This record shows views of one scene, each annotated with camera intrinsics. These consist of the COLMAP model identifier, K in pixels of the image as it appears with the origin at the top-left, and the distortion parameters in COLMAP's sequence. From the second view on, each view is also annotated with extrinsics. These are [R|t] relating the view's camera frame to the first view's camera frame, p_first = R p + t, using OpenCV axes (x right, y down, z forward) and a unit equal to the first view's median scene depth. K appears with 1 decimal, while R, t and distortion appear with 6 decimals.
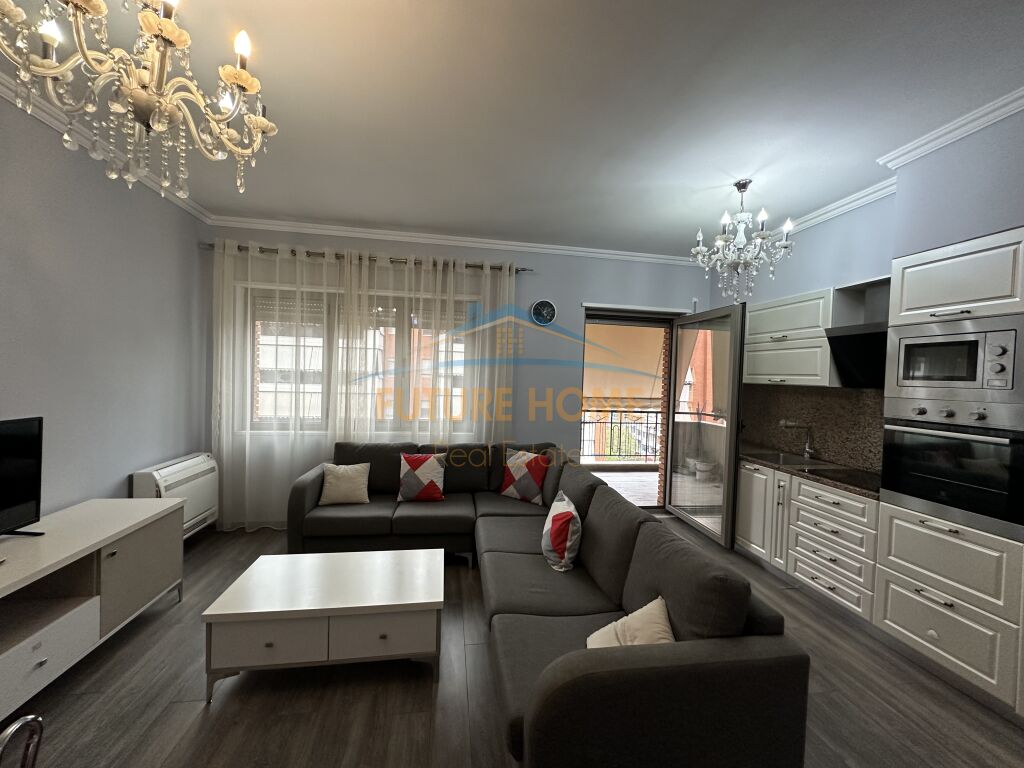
lens RADIAL K [[408.5, 0, 512.0], [0, 408.5, 384.0], [0, 0, 1]] dist [-0.000558, 0.000302]
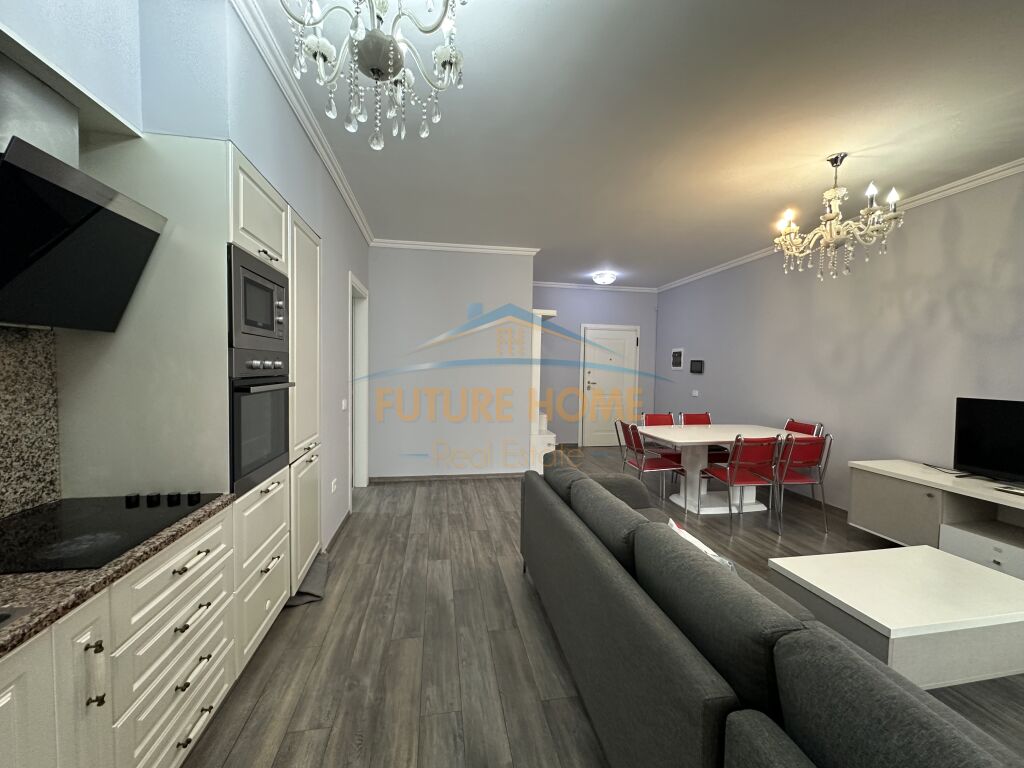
lens RADIAL K [[408.5, 0, 512.0], [0, 408.5, 384.0], [0, 0, 1]] dist [-0.000558, 0.000302]
pose [[-0.998518, -0.047224, -0.027041, 0.318953], [-0.048906, 0.996665, 0.065327, 0.016513], [0.023866, 0.066553, -0.997497, 1.149898]]
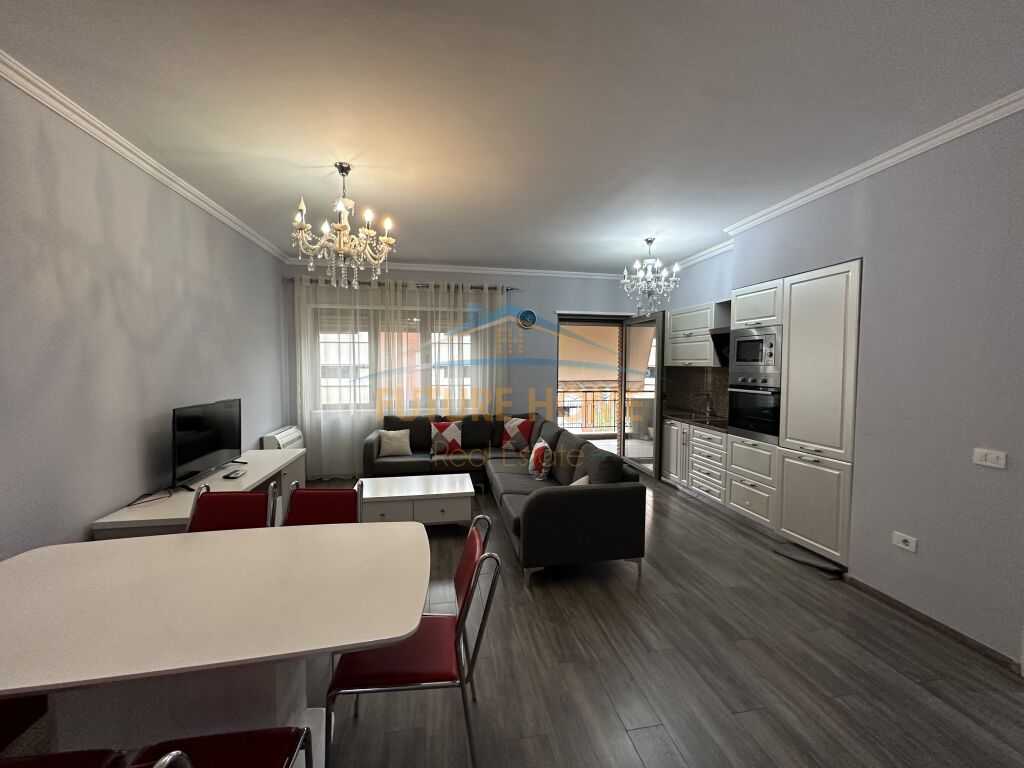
lens RADIAL K [[408.5, 0, 512.0], [0, 408.5, 384.0], [0, 0, 1]] dist [-0.000558, 0.000302]
pose [[0.999265, -0.030118, 0.023695, -0.016973], [0.029441, 0.999162, 0.028419, 0.004490], [-0.024531, -0.027700, 0.999315, -0.451133]]
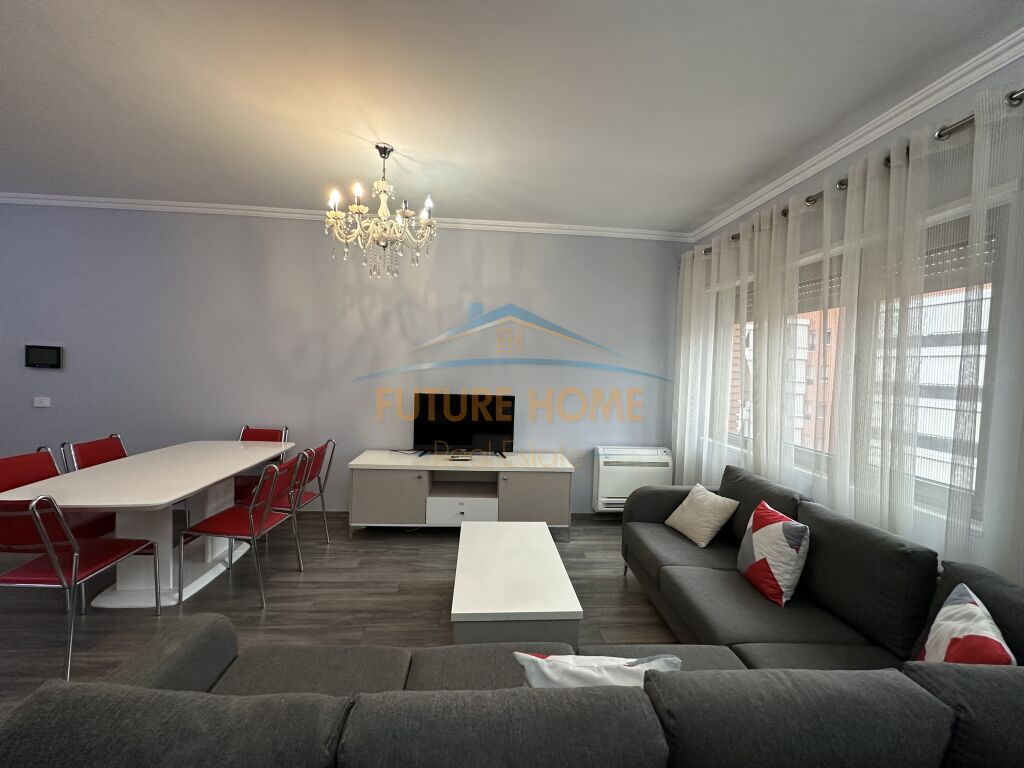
lens RADIAL K [[408.5, 0, 512.0], [0, 408.5, 384.0], [0, 0, 1]] dist [-0.000558, 0.000302]
pose [[-0.082741, 0.011039, -0.996510, 0.408394], [-0.061205, 0.997995, 0.016138, -0.001607], [0.994690, 0.062327, -0.081899, 0.663391]]
